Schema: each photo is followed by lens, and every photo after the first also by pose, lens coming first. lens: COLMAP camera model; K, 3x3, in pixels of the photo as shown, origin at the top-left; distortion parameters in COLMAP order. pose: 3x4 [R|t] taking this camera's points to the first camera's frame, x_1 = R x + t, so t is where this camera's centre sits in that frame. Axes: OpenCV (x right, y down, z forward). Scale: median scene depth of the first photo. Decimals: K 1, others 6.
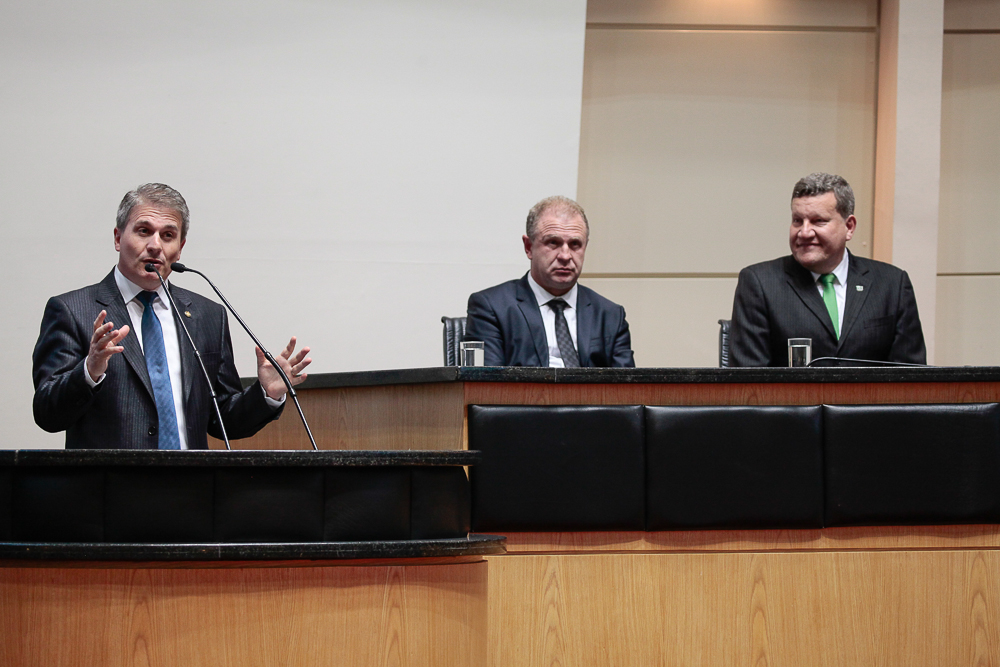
lens RADIAL K [[4302.9, 0, 449.7], [0, 4302.9, 309.5], [0, 0, 1]] dist [0.130692, 0.000000]
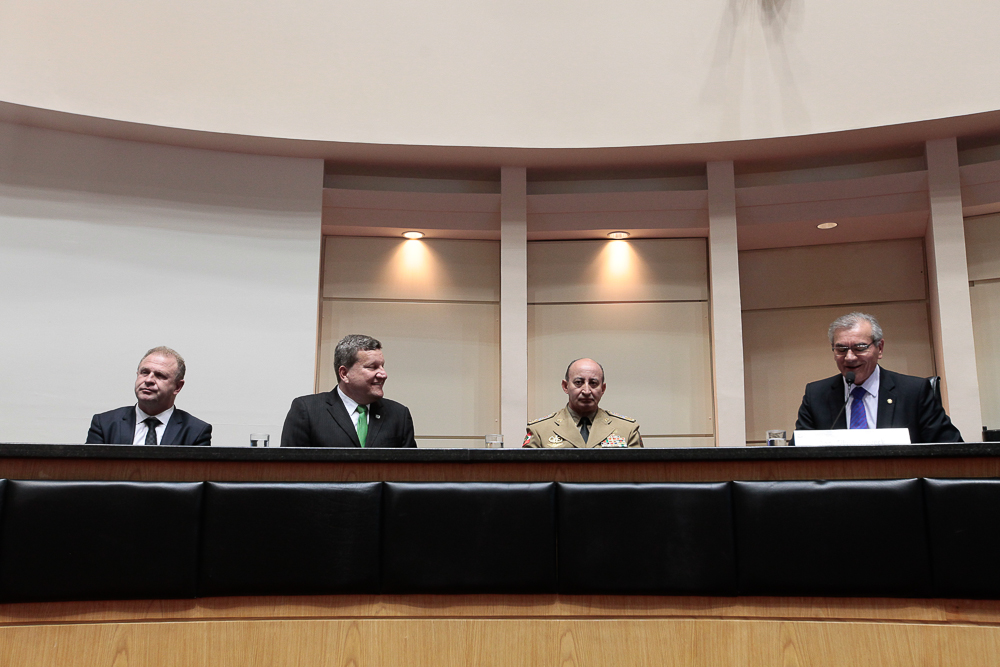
lens RADIAL K [[974.9, 0, 507.9], [0, 974.9, 335.8], [0, 0, 1]] dist [0.039027, 0.000000]
pose [[0.993610, -0.015250, -0.111832, 0.191463], [-0.004898, 0.984072, -0.177704, 0.029600], [0.112761, 0.177117, 0.977709, 0.760159]]
